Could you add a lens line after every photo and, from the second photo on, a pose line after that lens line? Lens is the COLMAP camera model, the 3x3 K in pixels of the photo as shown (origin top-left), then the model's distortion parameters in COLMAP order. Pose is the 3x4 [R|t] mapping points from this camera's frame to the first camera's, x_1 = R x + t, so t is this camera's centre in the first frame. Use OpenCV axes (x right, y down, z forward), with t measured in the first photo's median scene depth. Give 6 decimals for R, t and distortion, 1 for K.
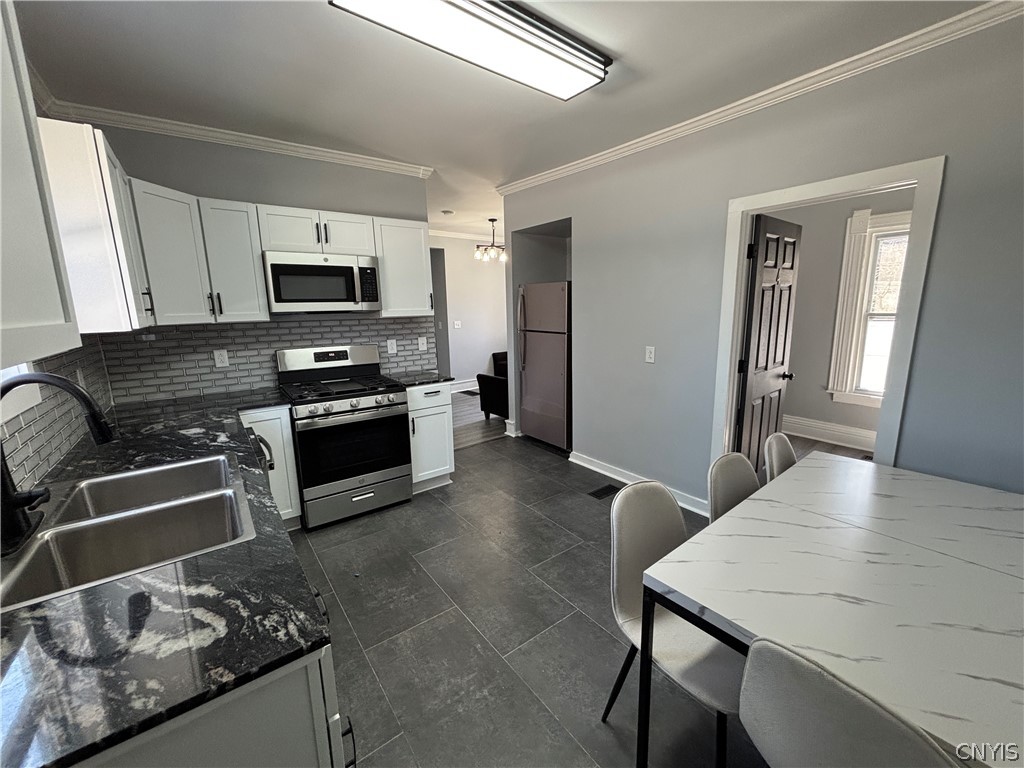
lens RADIAL K [[408.2, 0, 512.0], [0, 408.2, 383.8], [0, 0, 1]] dist [0.008099, -0.005210]
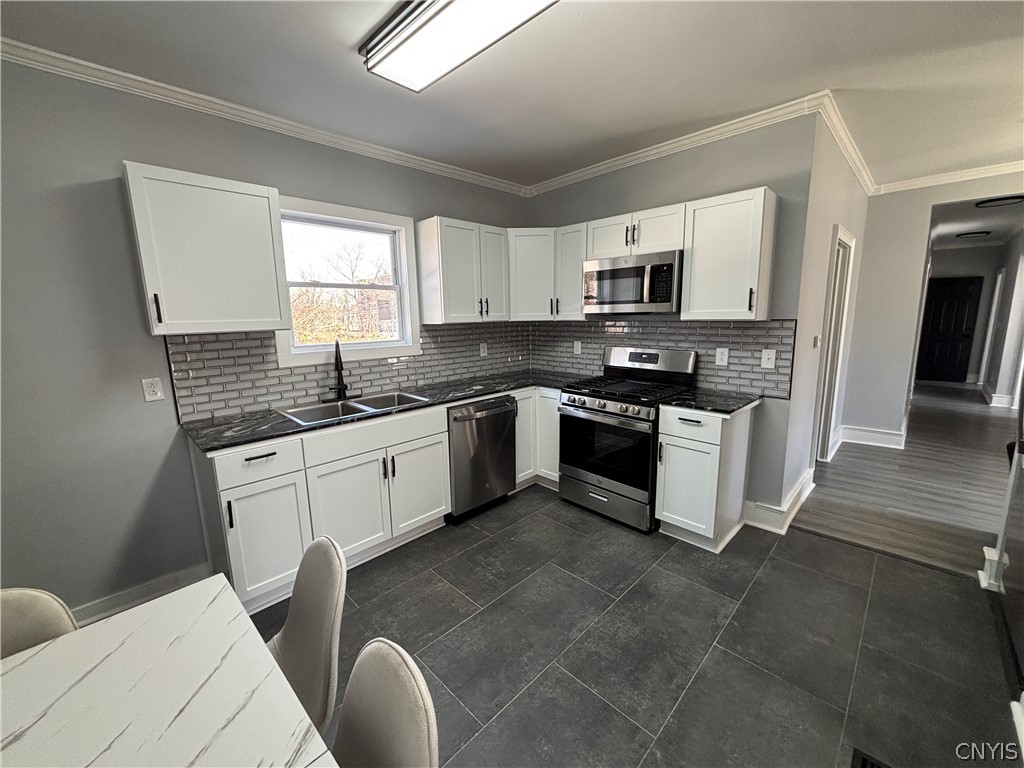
lens RADIAL K [[408.2, 0, 512.0], [0, 408.2, 383.8], [0, 0, 1]] dist [0.008099, -0.005210]
pose [[0.134620, 0.188564, -0.972790, 0.521537], [-0.166981, 0.972004, 0.165304, -0.123940], [0.976727, 0.140185, 0.162338, 0.573725]]
